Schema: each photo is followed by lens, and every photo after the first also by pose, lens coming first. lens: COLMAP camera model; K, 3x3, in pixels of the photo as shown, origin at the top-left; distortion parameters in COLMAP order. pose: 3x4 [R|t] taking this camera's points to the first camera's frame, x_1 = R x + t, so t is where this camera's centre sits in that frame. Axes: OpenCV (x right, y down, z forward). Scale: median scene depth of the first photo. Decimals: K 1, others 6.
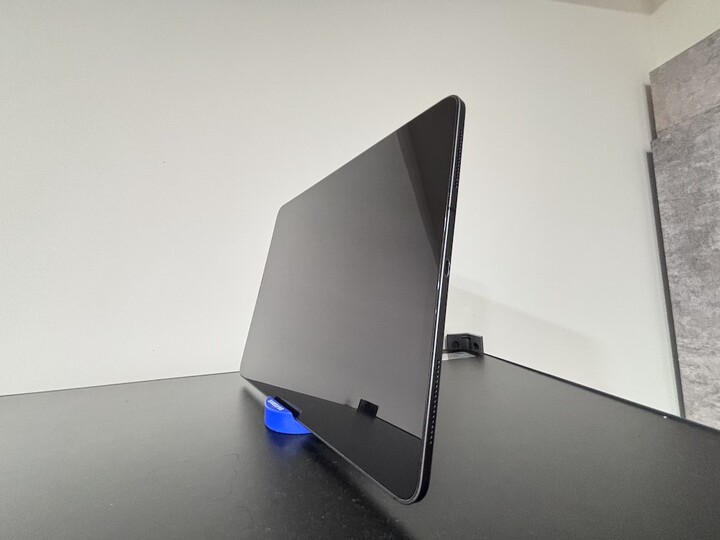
lens RADIAL K [[288.9, 0, 361.5], [0, 288.9, 267.0], [0, 0, 1]] dist [0.003988, 0.000588]
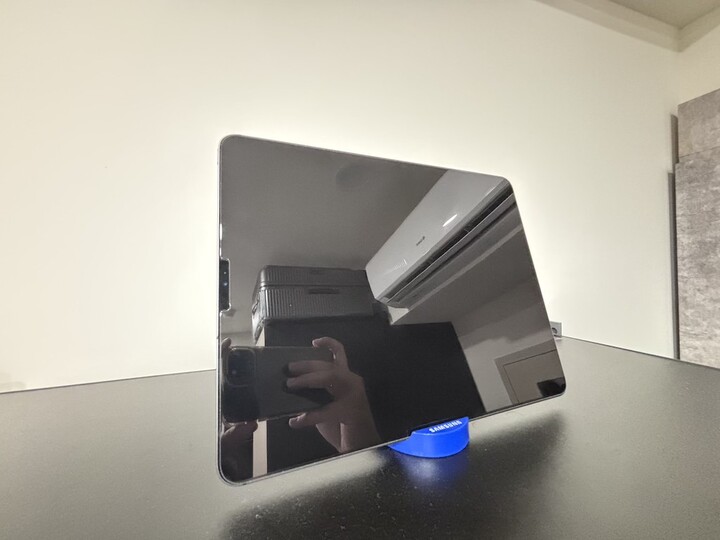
lens RADIAL K [[288.9, 0, 359.4], [0, 288.9, 267.3], [0, 0, 1]] dist [0.003988, 0.000588]
pose [[0.988044, 0.042397, 0.148227, -0.494767], [-0.050505, 0.997402, 0.051366, -0.003082], [-0.145664, -0.058238, 0.987619, -0.025025]]
